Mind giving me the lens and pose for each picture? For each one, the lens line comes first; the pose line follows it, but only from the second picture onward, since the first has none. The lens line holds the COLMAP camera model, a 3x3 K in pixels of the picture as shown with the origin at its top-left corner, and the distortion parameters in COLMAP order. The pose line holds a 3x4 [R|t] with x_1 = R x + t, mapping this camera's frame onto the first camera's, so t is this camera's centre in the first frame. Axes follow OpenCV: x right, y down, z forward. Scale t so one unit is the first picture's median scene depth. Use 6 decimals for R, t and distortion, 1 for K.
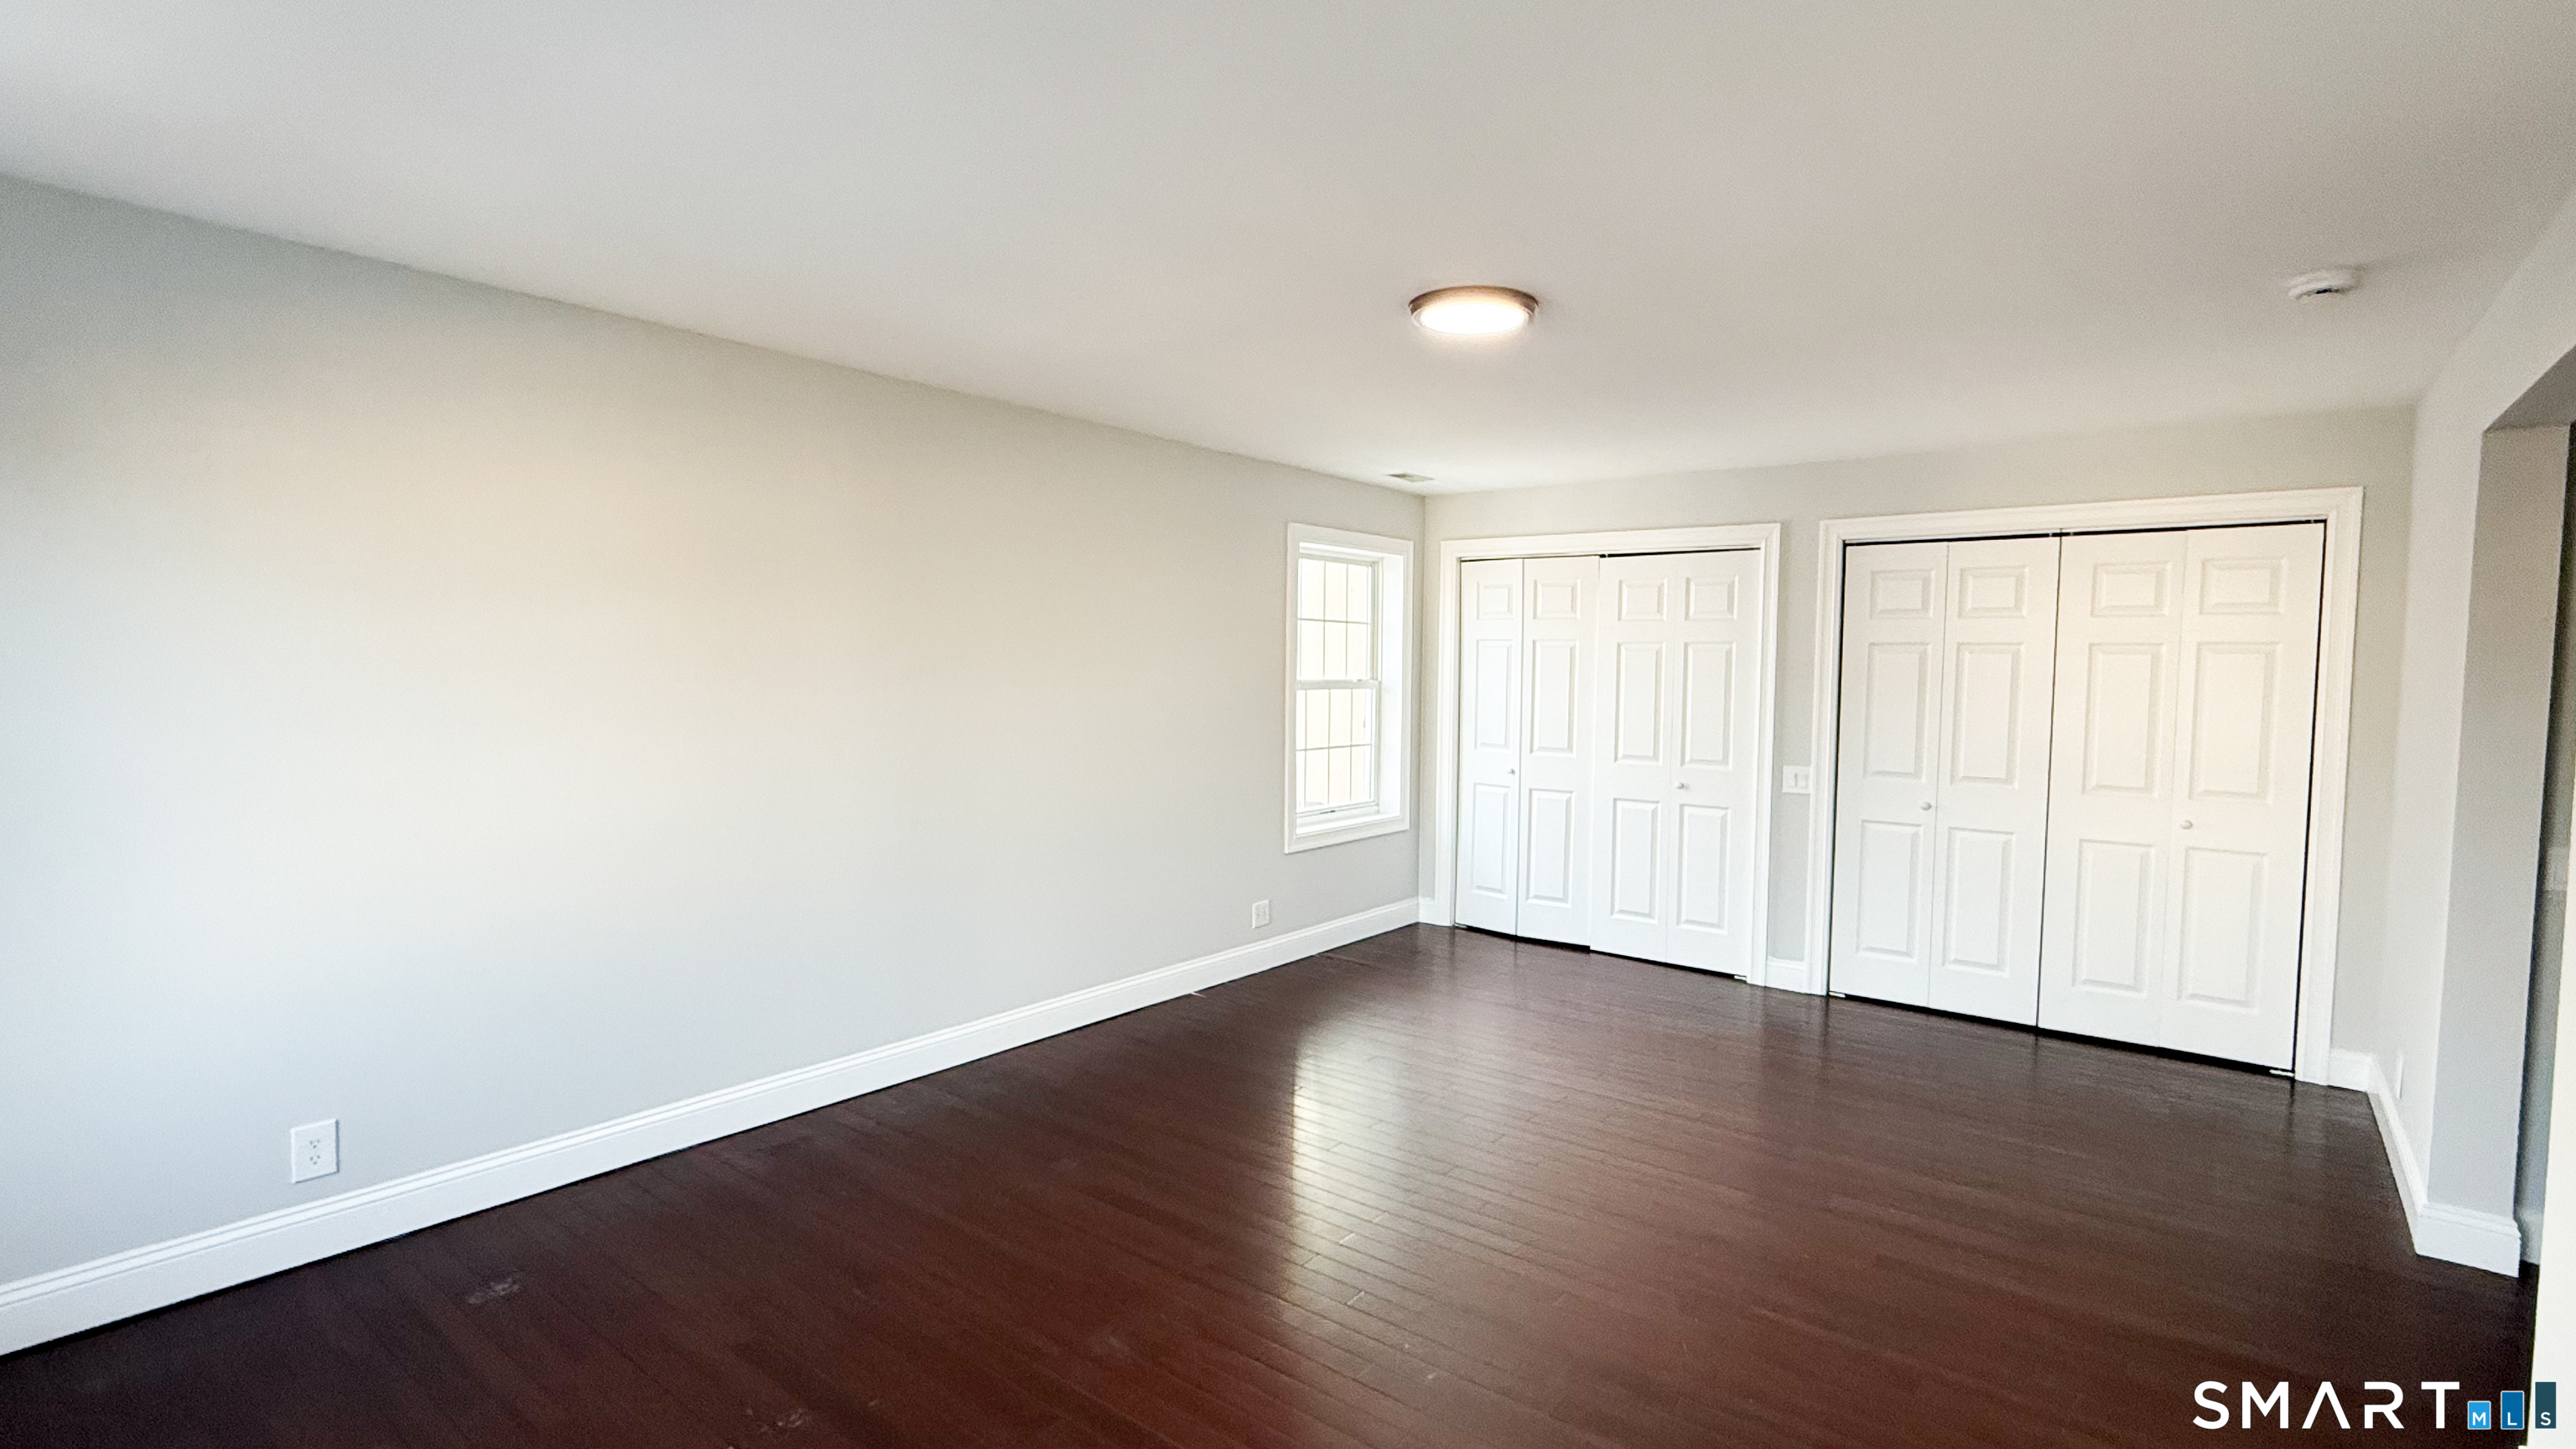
lens RADIAL K [[1181.4, 0, 1289.3], [0, 1181.4, 719.9], [0, 0, 1]] dist [-0.001083, -0.000018]
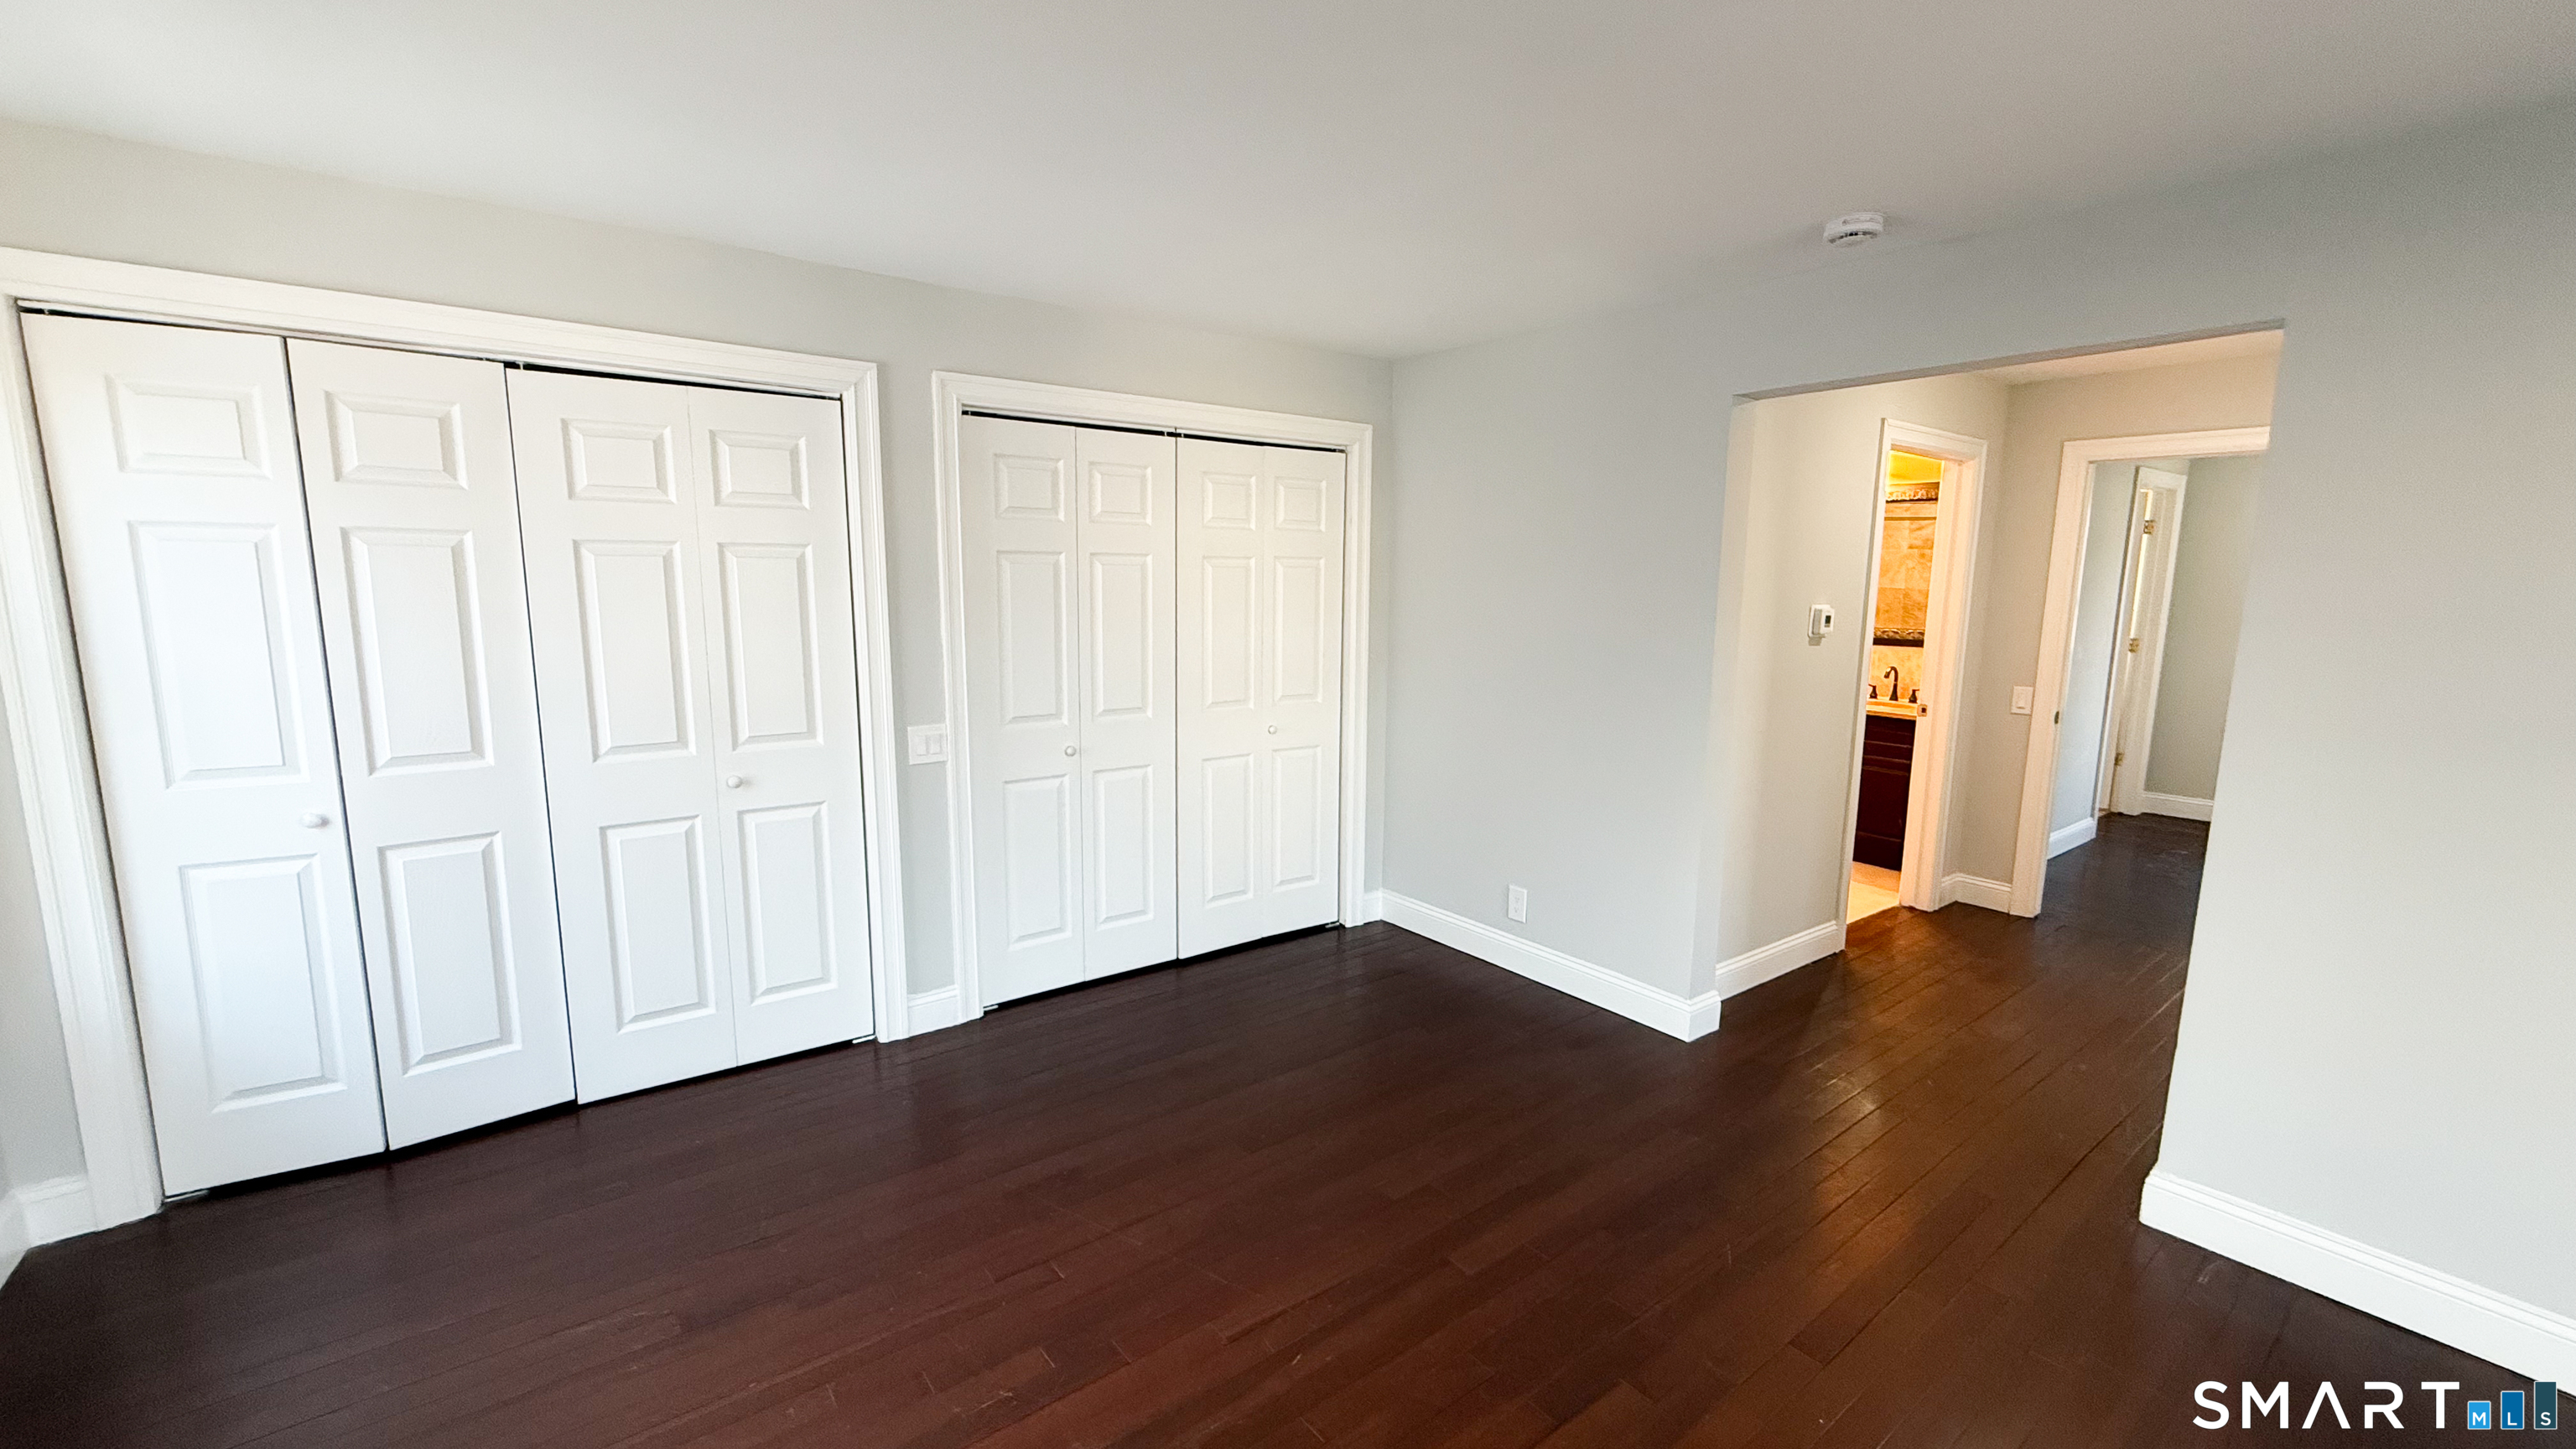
lens RADIAL K [[1030.6, 0, 1297.4], [0, 1030.6, 723.3], [0, 0, 1]] dist [-0.000916, -0.000193]
pose [[0.261500, -0.146417, 0.954034, -0.100545], [0.041599, 0.989219, 0.140414, -0.038852], [-0.964307, 0.002969, 0.264771, 0.619091]]
